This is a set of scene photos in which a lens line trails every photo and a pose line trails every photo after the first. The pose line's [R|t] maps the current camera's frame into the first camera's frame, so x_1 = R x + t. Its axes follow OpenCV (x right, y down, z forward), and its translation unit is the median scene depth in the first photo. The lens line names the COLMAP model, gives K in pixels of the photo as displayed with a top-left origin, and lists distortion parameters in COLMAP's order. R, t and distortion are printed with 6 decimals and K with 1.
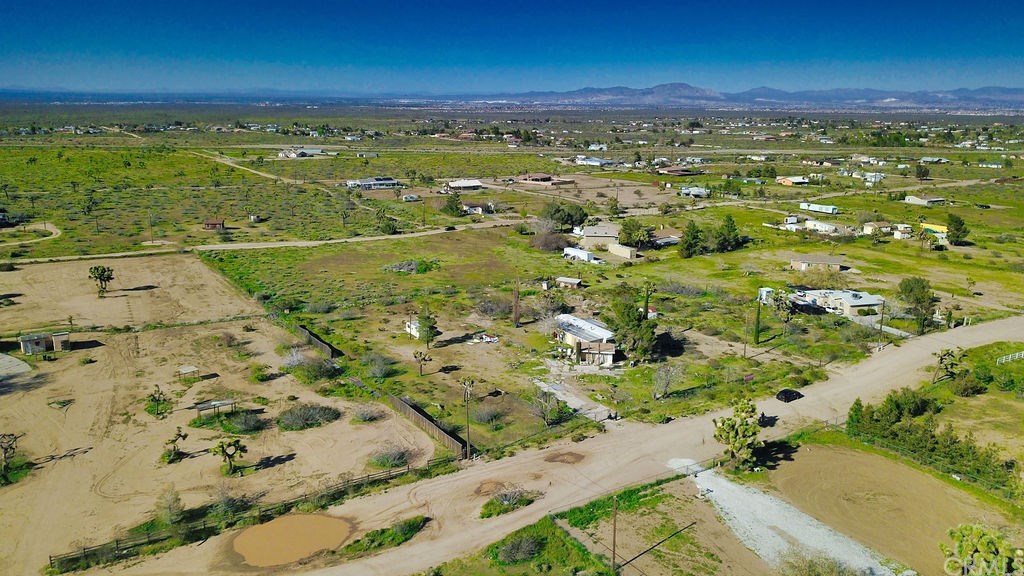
lens RADIAL K [[777.0, 0, 511.6], [0, 777.0, 287.3], [0, 0, 1]] dist [0.018533, -0.023994]
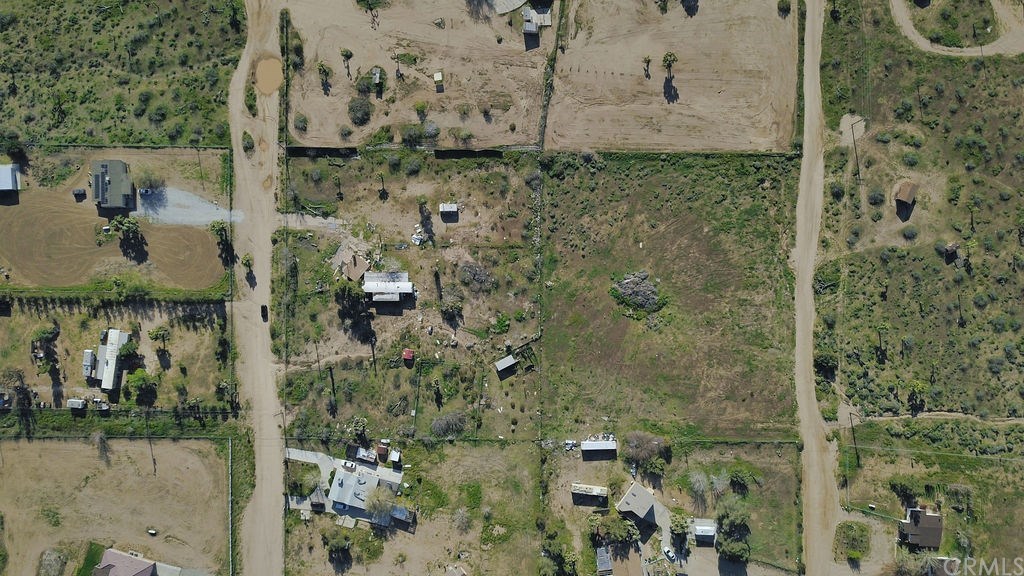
lens RADIAL K [[777.0, 0, 498.9], [0, 777.0, 266.5], [0, 0, 1]] dist [0.018533, -0.023994]
pose [[-0.542611, 0.839868, -0.013938, -0.050464], [-0.204566, -0.116033, 0.971951, -1.614226], [0.814694, 0.530243, 0.234769, 0.762145]]
